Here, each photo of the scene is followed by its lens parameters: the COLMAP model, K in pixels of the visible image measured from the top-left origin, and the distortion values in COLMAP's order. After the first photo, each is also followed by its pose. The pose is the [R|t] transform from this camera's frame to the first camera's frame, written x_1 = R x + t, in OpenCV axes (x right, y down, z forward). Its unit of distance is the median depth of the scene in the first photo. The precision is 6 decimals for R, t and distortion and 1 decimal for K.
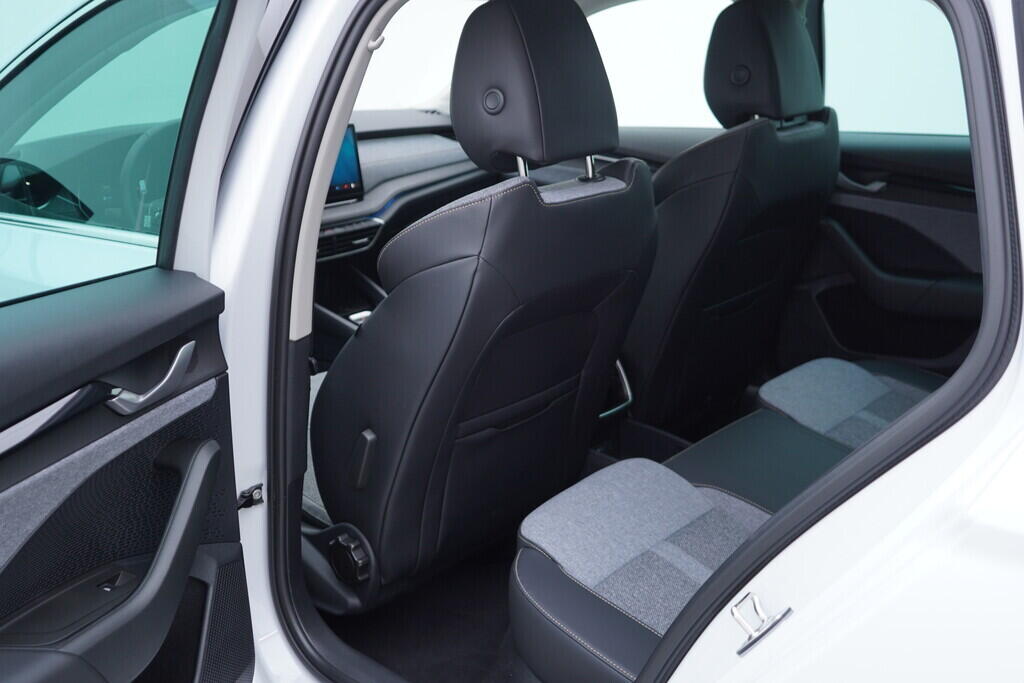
lens RADIAL K [[1049.0, 0, 512.0], [0, 1049.0, 339.7], [0, 0, 1]] dist [0.004107, 0.000000]
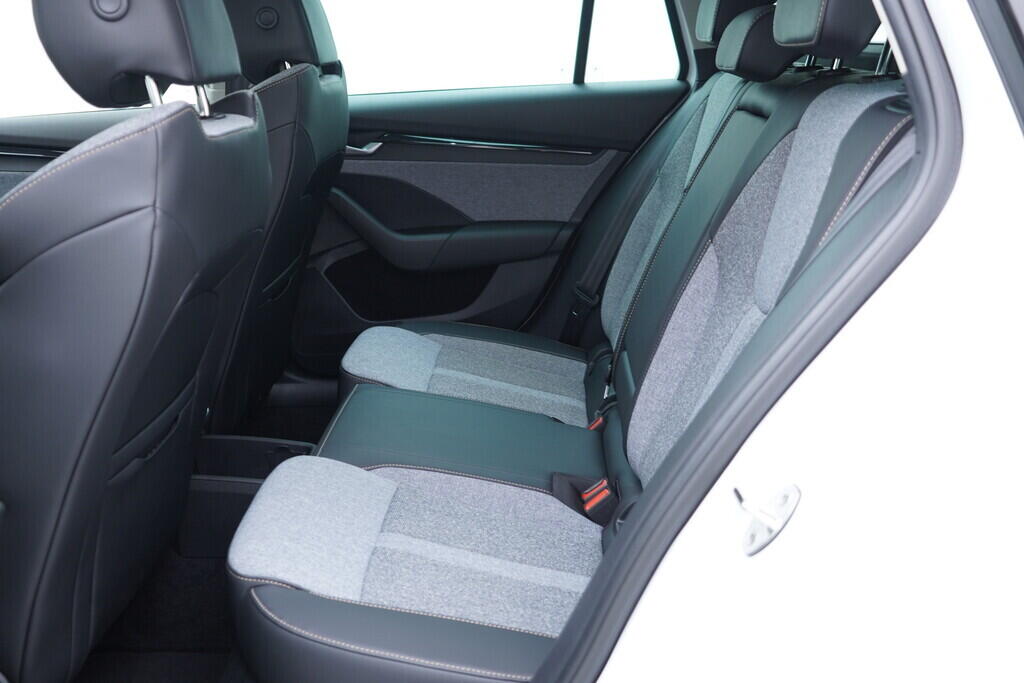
lens RADIAL K [[1049.0, 0, 512.4], [0, 1049.0, 342.4], [0, 0, 1]] dist [0.004107, 0.000000]
pose [[0.766537, -0.181451, 0.616033, -0.257863], [0.202299, 0.978642, 0.036534, 0.029990], [-0.609505, 0.096618, 0.786873, 0.241147]]
